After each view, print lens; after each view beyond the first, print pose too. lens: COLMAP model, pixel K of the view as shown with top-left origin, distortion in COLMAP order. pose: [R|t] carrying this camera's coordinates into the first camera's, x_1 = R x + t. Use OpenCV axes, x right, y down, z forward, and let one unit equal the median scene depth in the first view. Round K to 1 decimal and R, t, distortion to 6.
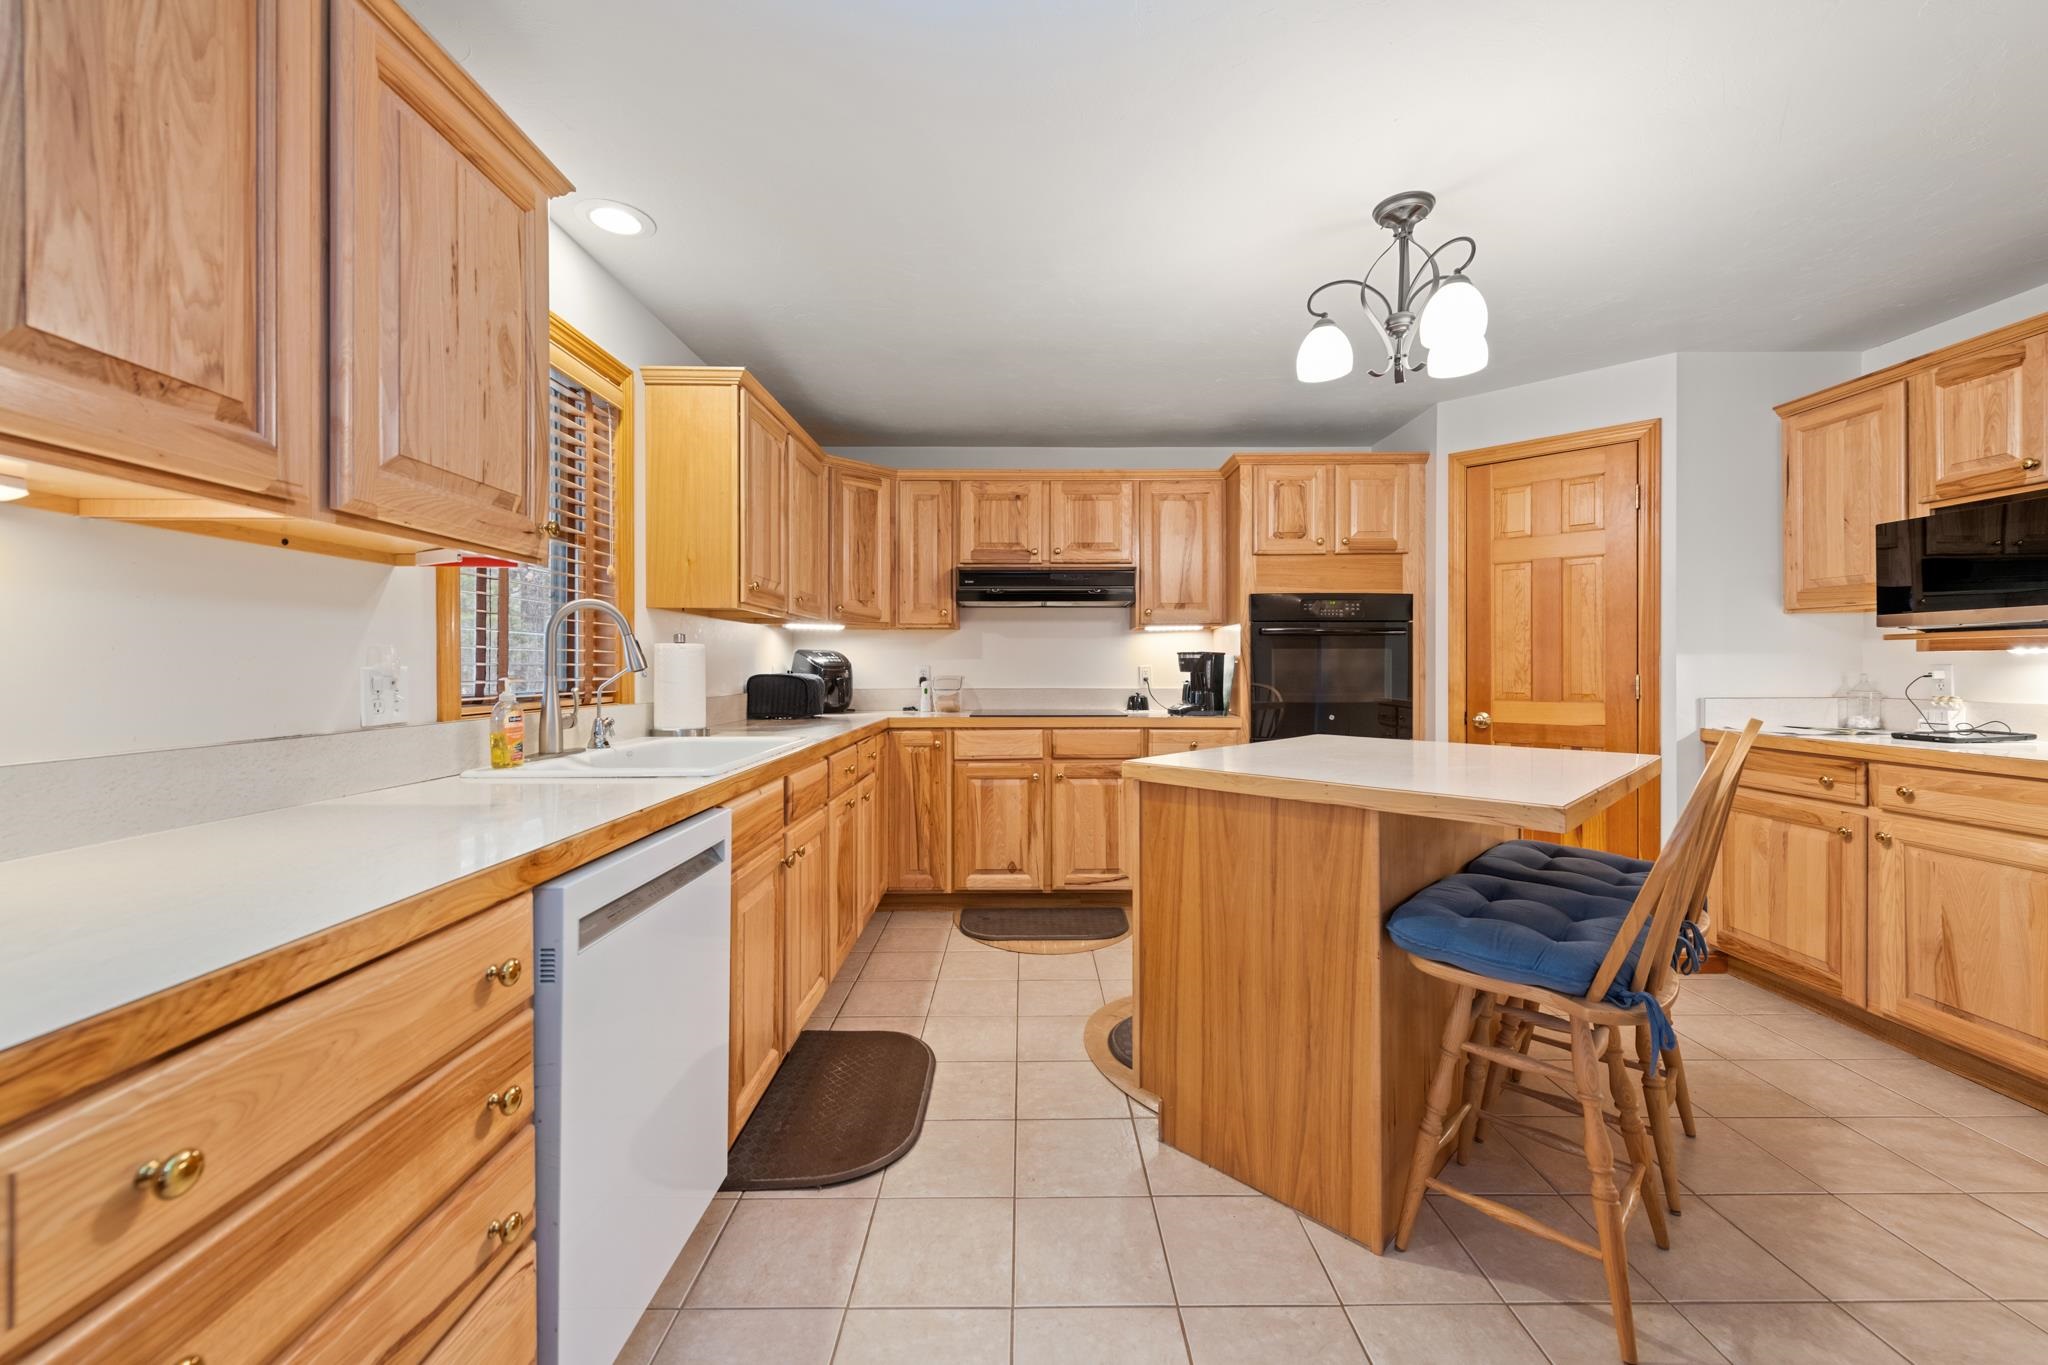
lens RADIAL K [[794.7, 0, 1034.0], [0, 794.7, 658.9], [0, 0, 1]] dist [0.000191, -0.000585]
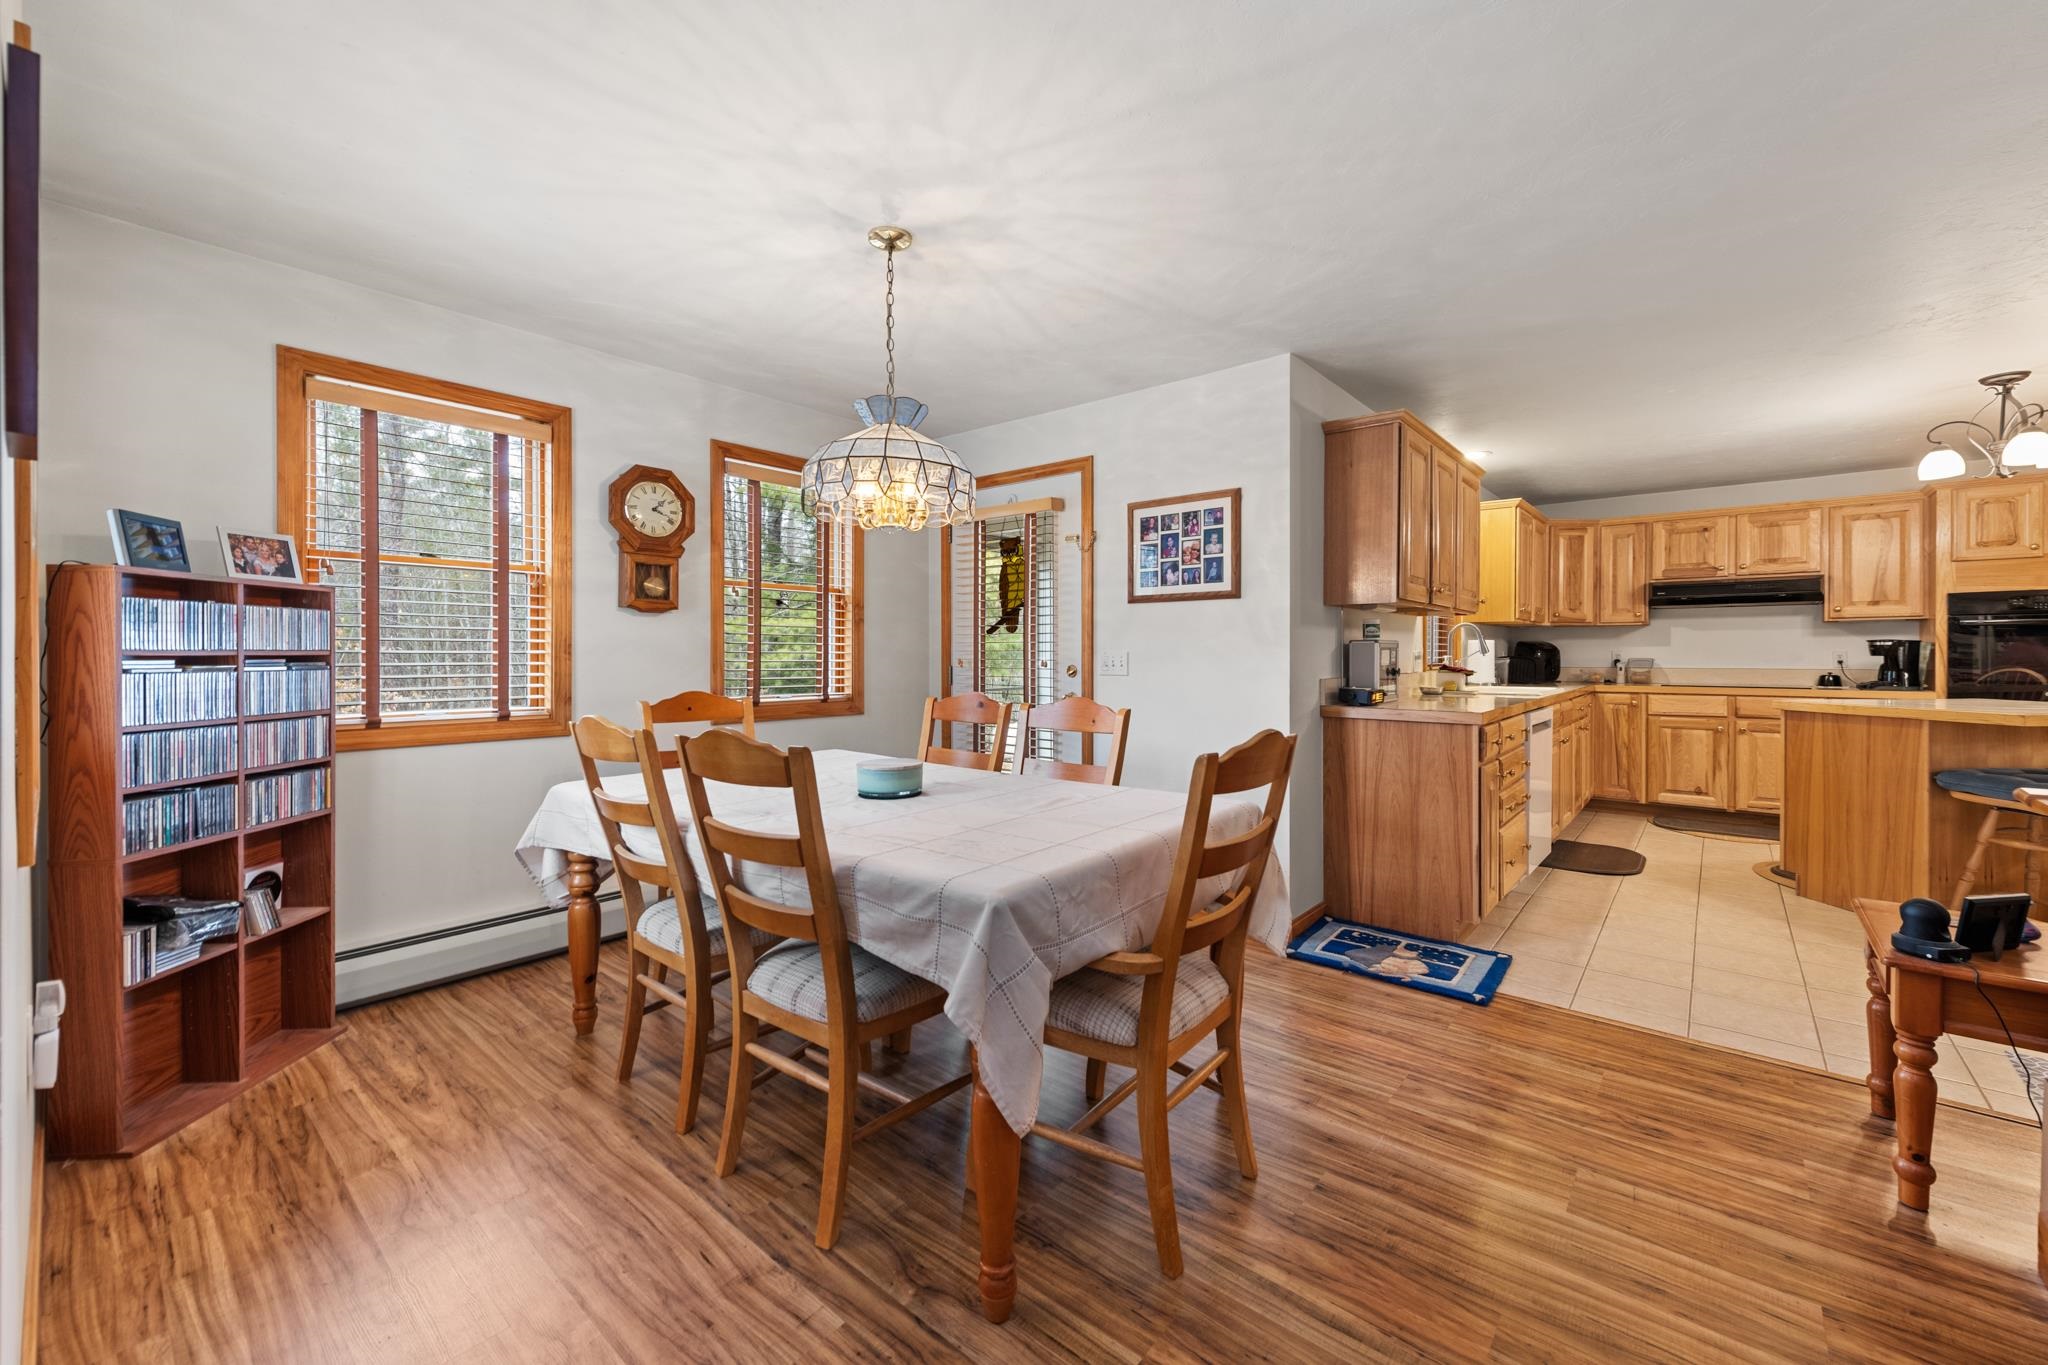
lens RADIAL K [[794.7, 0, 1034.0], [0, 794.7, 658.9], [0, 0, 1]] dist [0.000191, -0.000585]
pose [[0.747773, 0.005127, -0.663935, 0.026596], [0.006145, 0.999874, 0.014643, -0.005452], [0.663926, -0.015029, 0.747647, -0.865074]]
